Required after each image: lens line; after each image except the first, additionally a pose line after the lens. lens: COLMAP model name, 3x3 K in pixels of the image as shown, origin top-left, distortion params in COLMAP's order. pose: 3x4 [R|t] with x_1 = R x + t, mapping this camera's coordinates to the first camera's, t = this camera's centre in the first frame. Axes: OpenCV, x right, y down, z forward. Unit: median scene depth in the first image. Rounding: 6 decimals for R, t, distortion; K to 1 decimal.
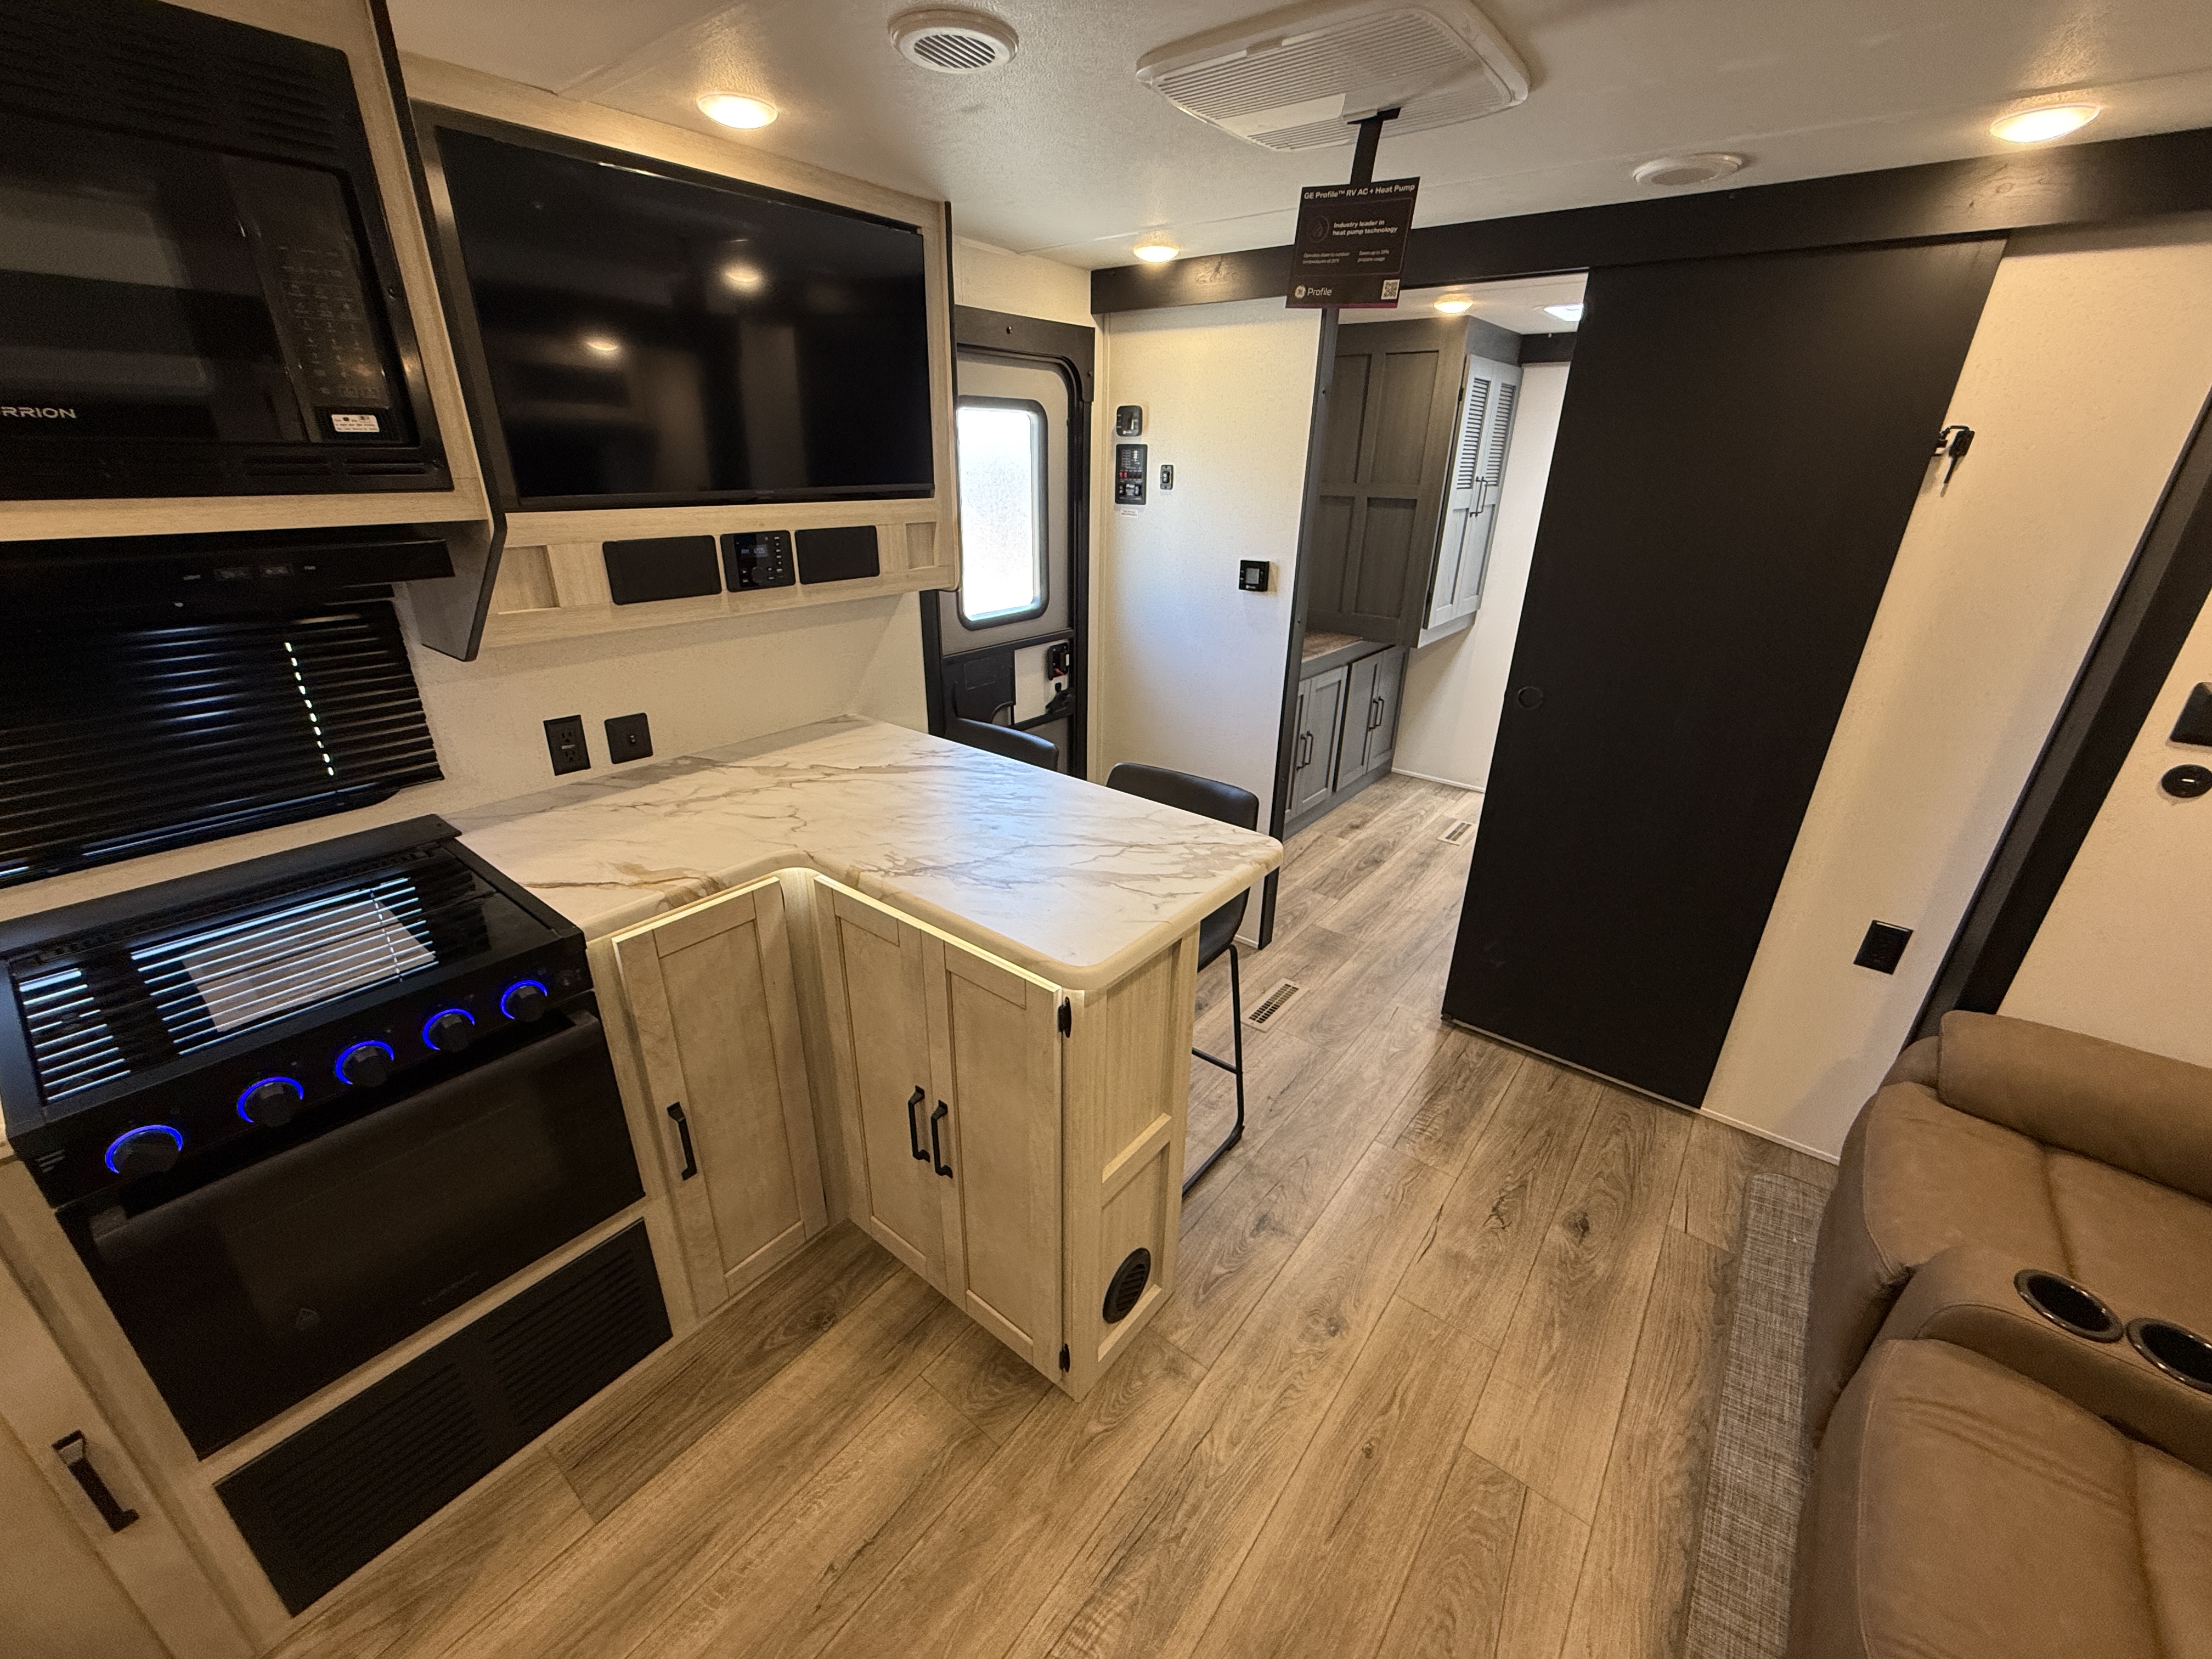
lens RADIAL K [[886.3, 0, 1100.0], [0, 886.3, 829.9], [0, 0, 1]] dist [-0.001183, 0.000309]
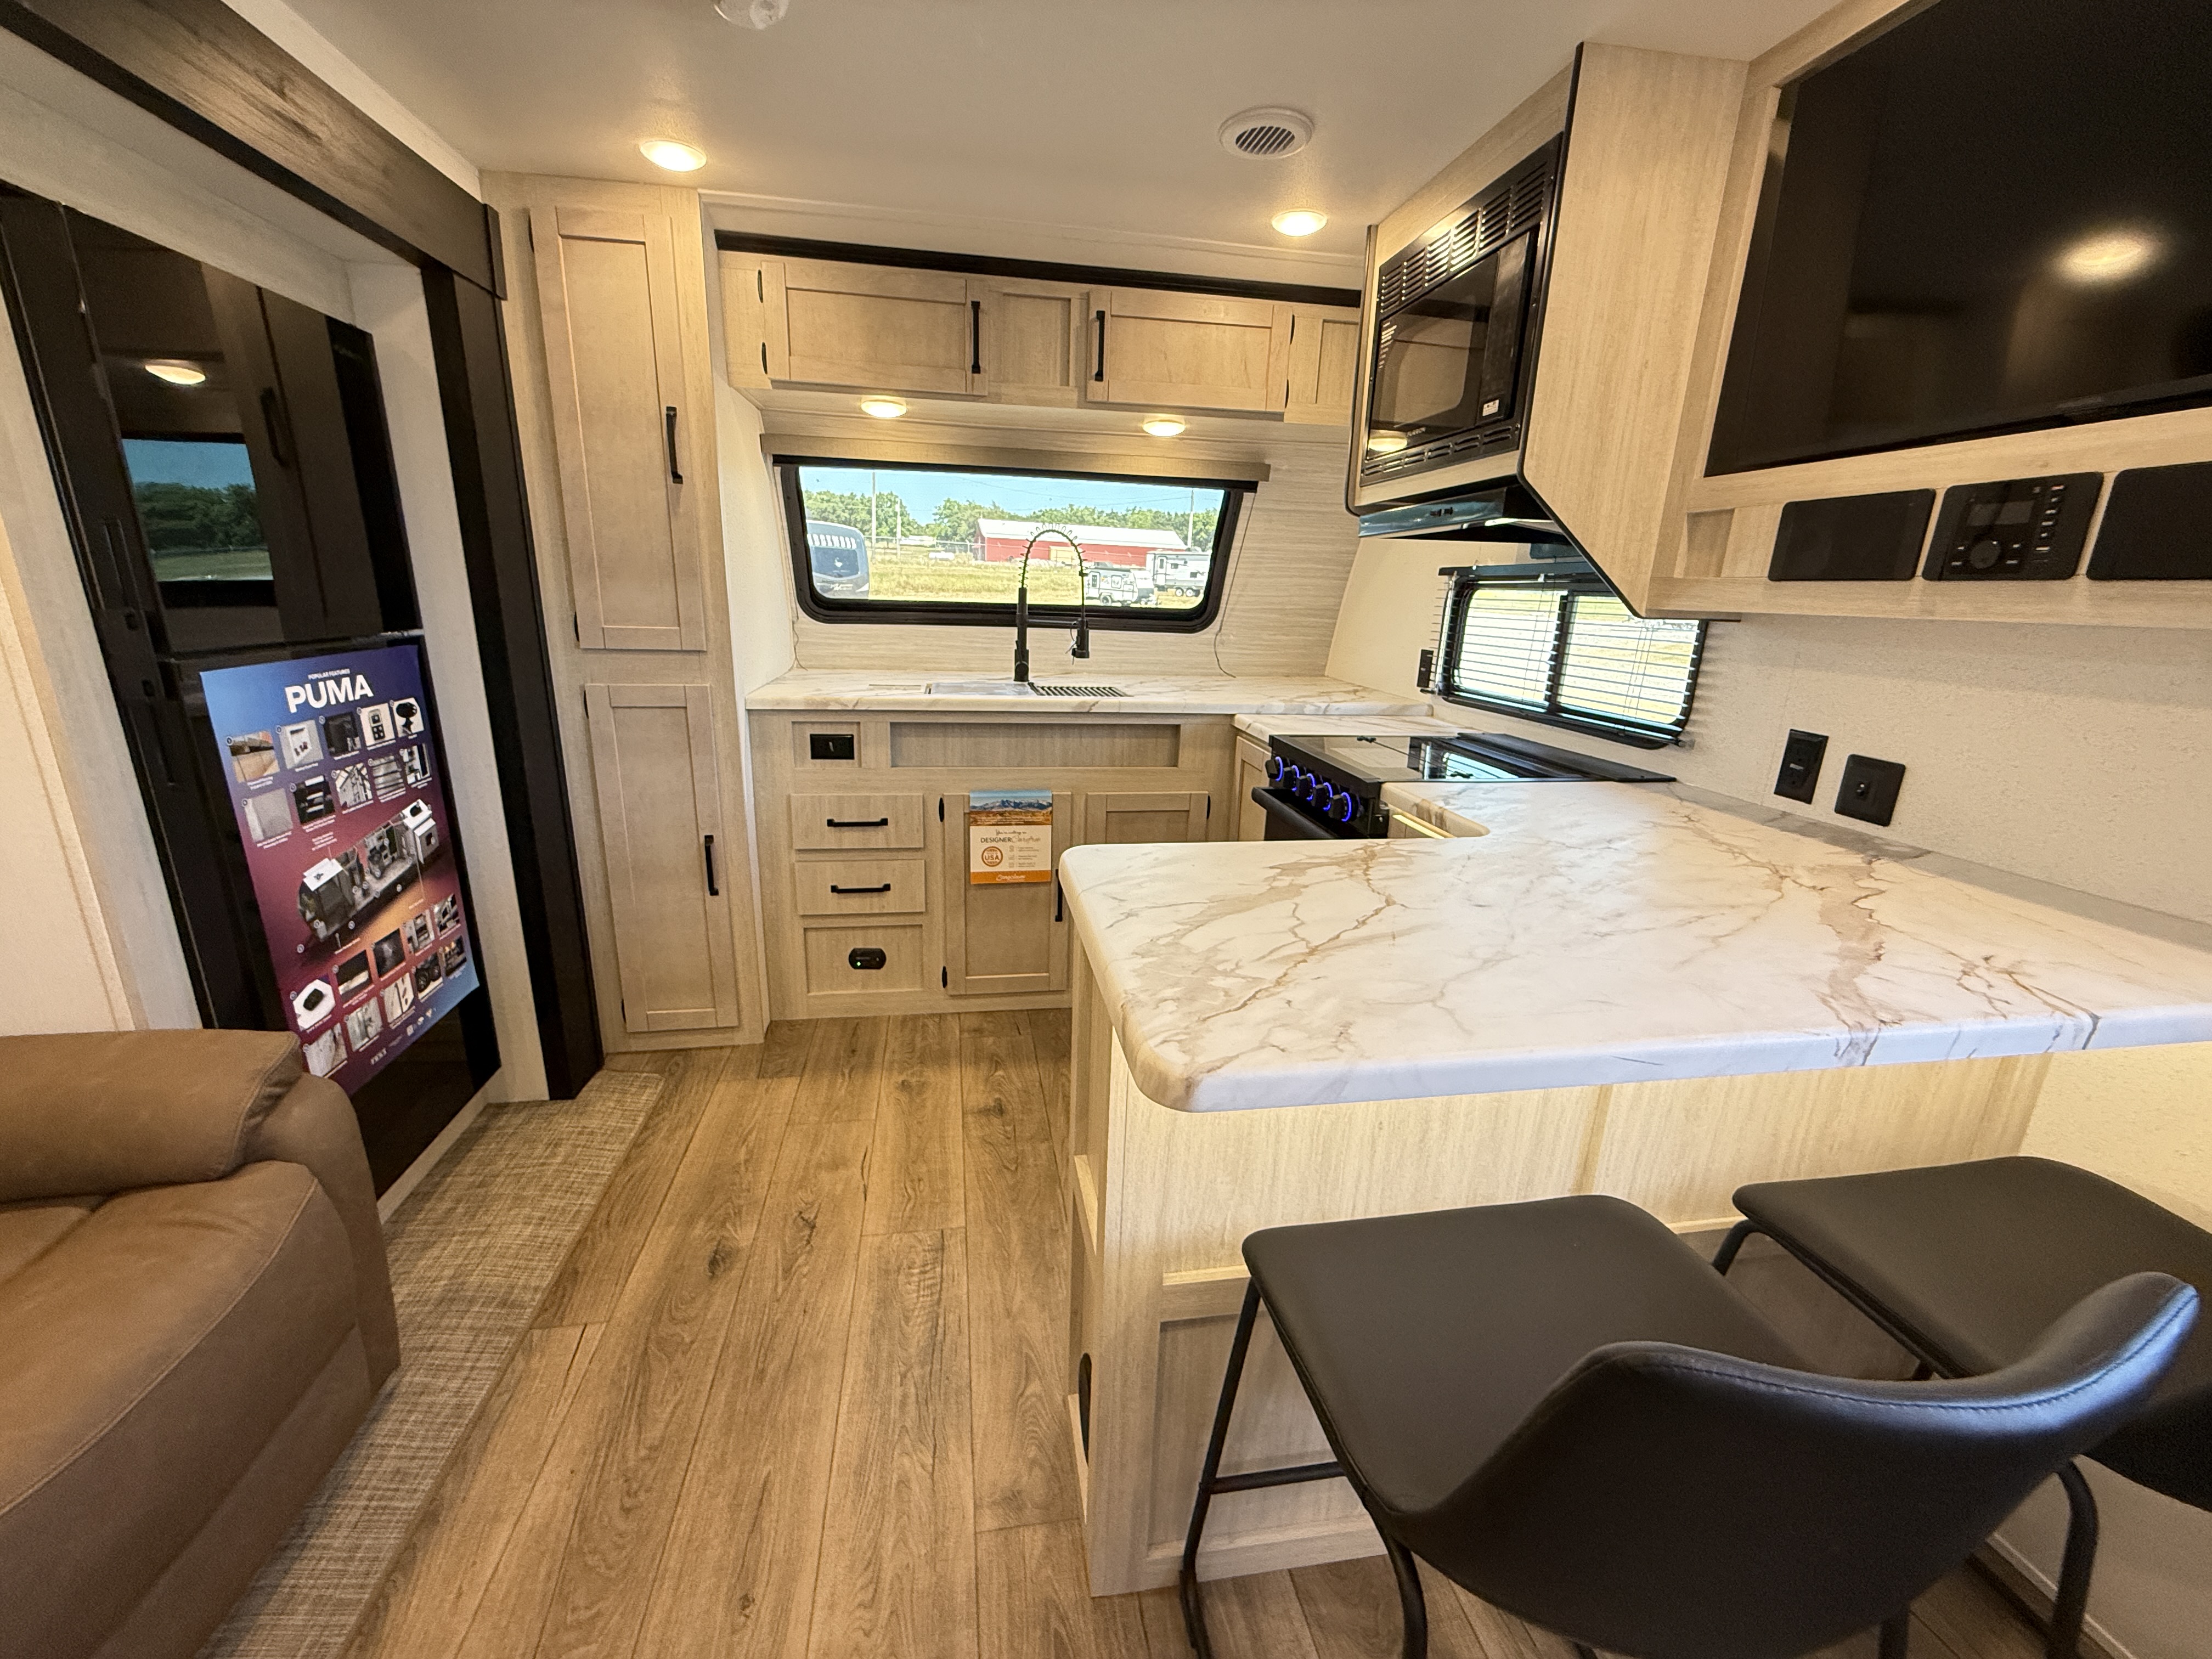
lens RADIAL K [[886.3, 0, 1098.7], [0, 886.3, 826.0], [0, 0, 1]] dist [-0.001183, 0.000309]
pose [[-0.672238, 0.157233, -0.723446, 0.521326], [-0.326815, 0.813795, 0.480552, -0.269892], [0.664295, 0.559478, -0.495677, 1.162984]]
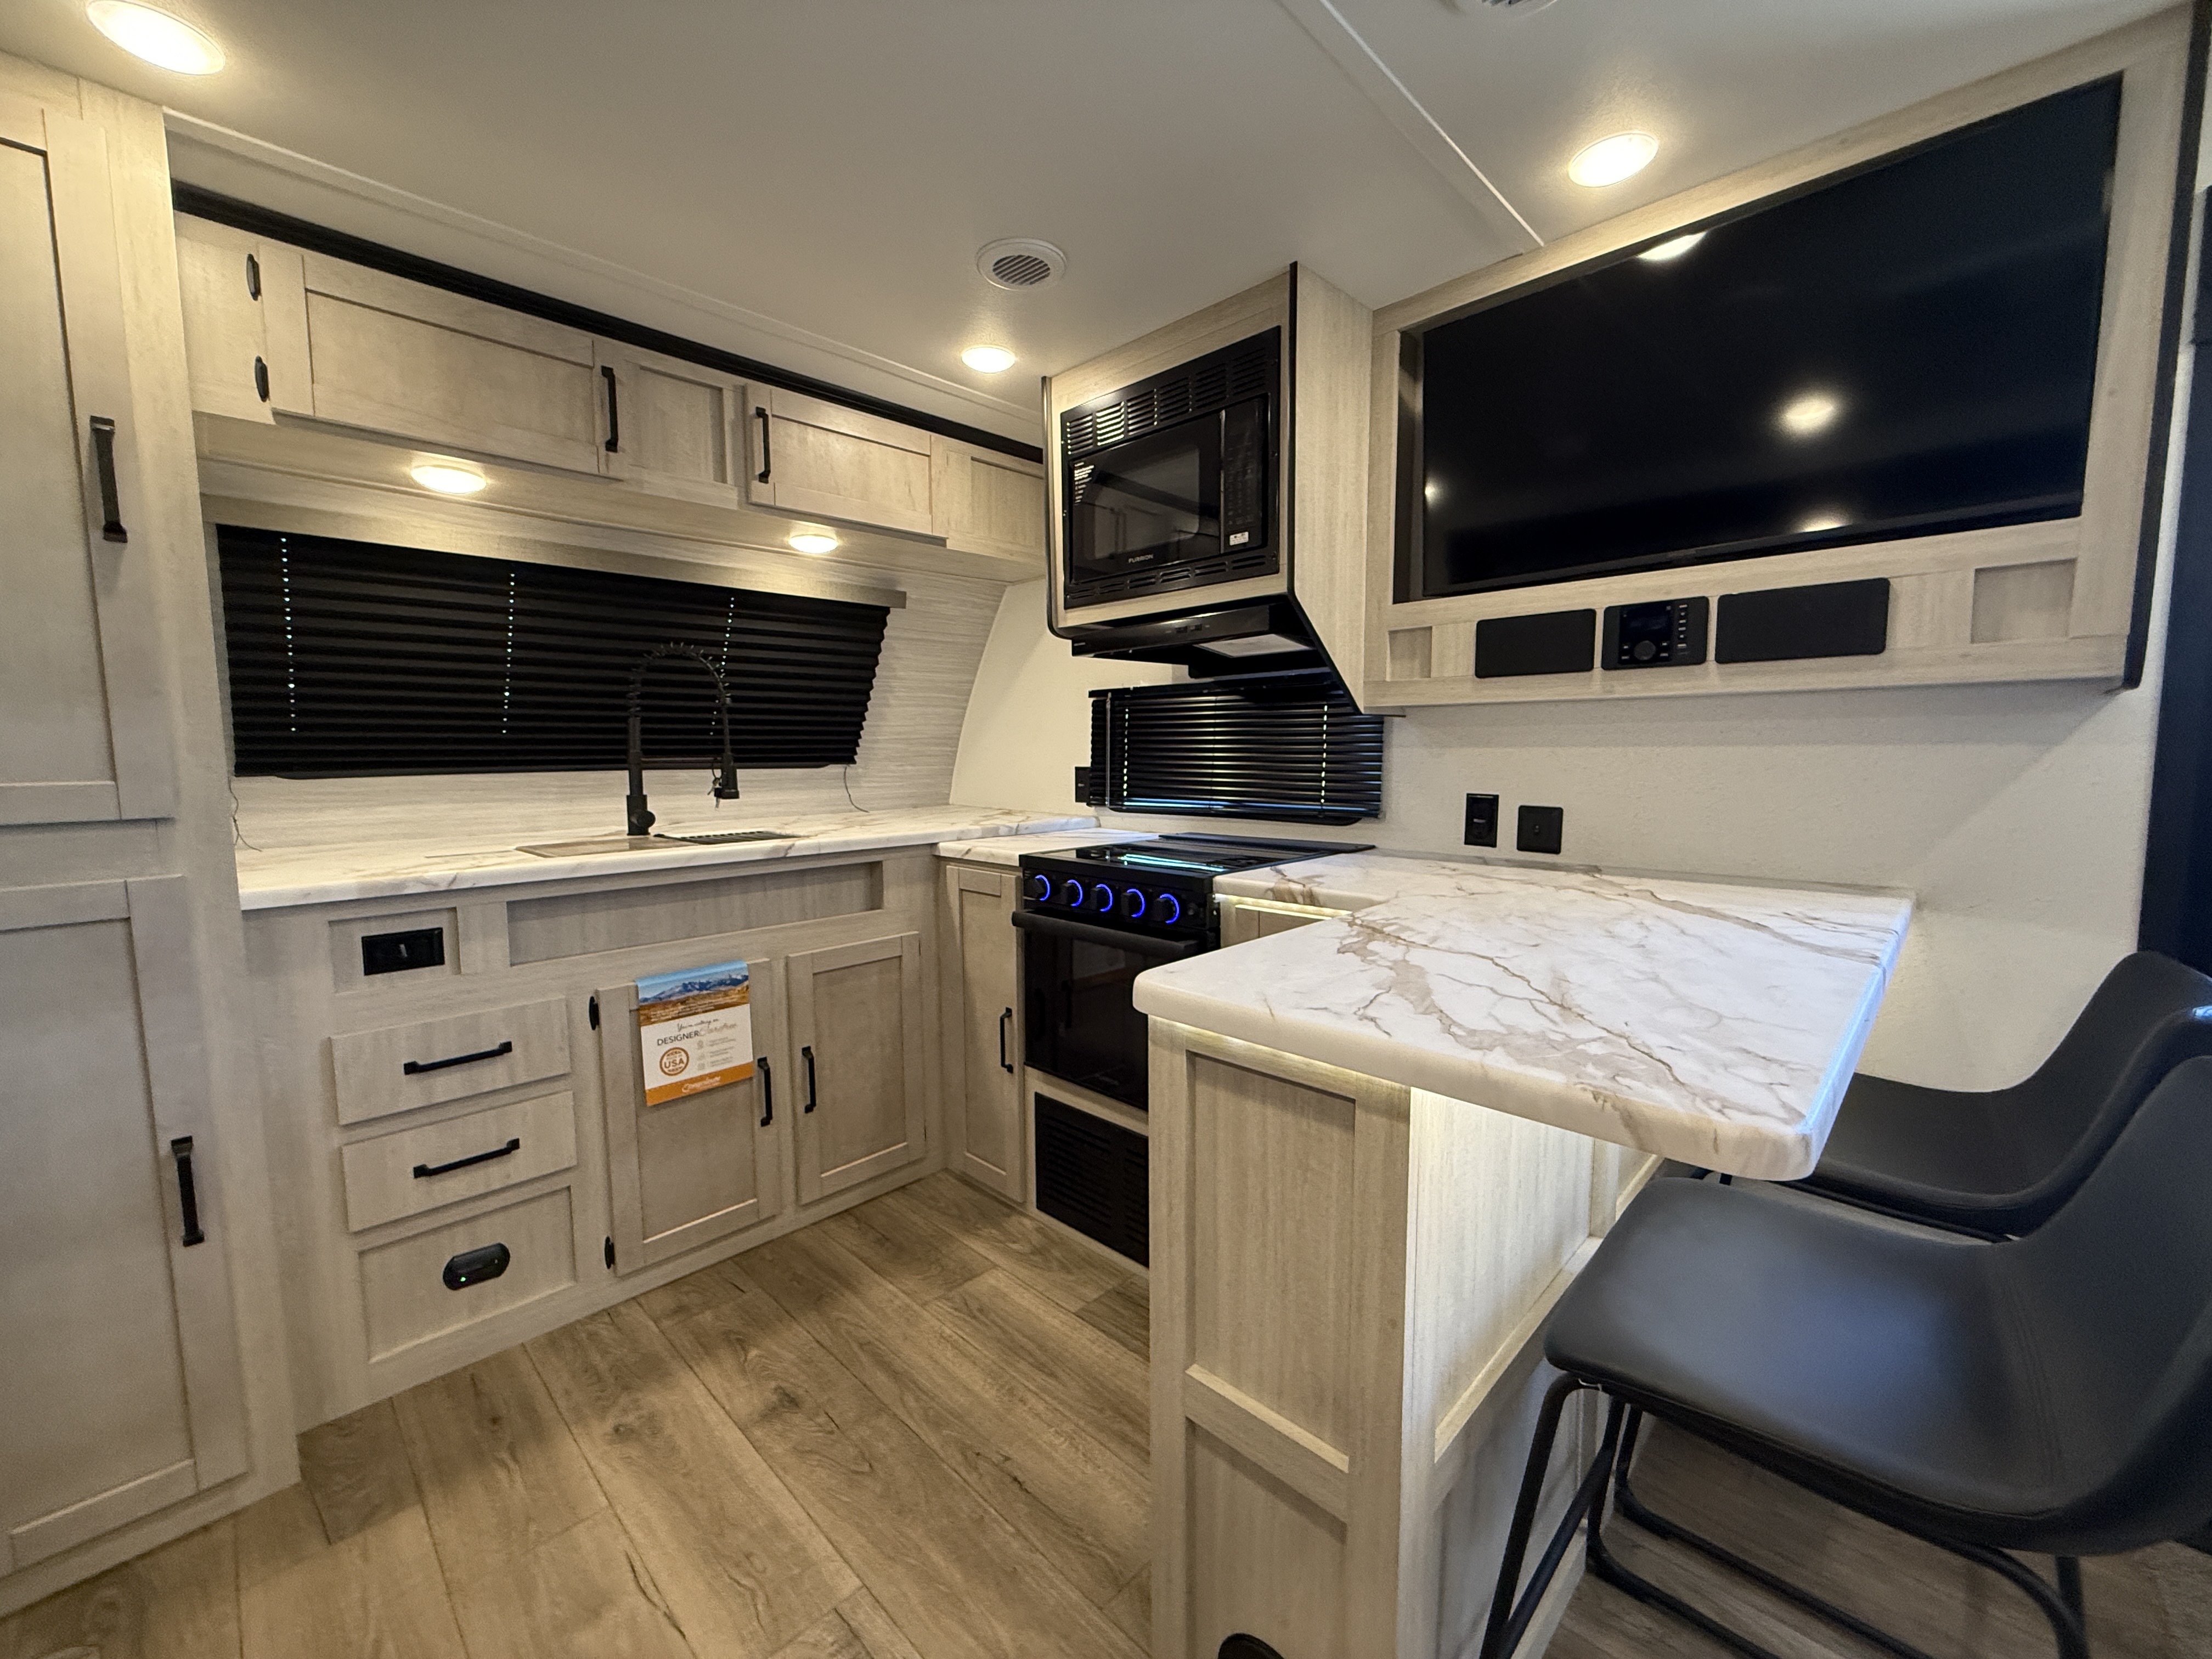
lens RADIAL K [[886.3, 0, 1096.9], [0, 886.3, 826.5], [0, 0, 1]] dist [-0.001183, 0.000309]
pose [[-0.111233, 0.075008, -0.990960, 0.602864], [-0.382670, 0.917026, 0.112365, -0.034773], [0.917164, 0.391710, -0.073300, 0.754704]]
